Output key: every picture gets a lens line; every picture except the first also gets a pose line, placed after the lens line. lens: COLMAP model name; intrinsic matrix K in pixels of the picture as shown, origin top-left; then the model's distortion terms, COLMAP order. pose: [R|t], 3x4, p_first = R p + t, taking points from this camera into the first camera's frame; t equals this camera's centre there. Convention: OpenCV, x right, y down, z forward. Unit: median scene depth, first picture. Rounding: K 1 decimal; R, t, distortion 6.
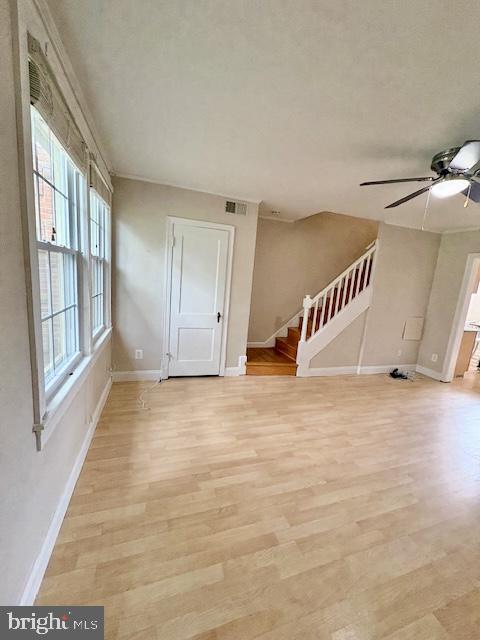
lens RADIAL K [[255.4, 0, 240.0], [0, 255.4, 320.0], [0, 0, 1]] dist [0.000232, 0.000014]
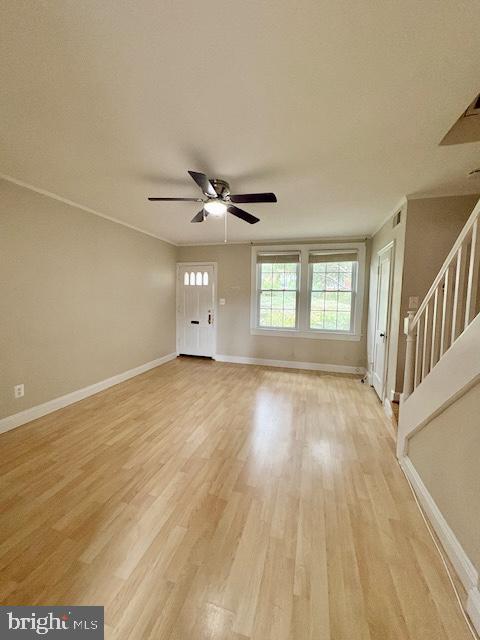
lens RADIAL K [[255.4, 0, 240.0], [0, 255.4, 320.0], [0, 0, 1]] dist [0.000232, 0.000014]
pose [[-0.578714, -0.027149, -0.815079, 1.425767], [-0.193801, 0.975394, 0.105112, -0.096492], [0.792169, 0.218793, -0.569735, 1.567092]]
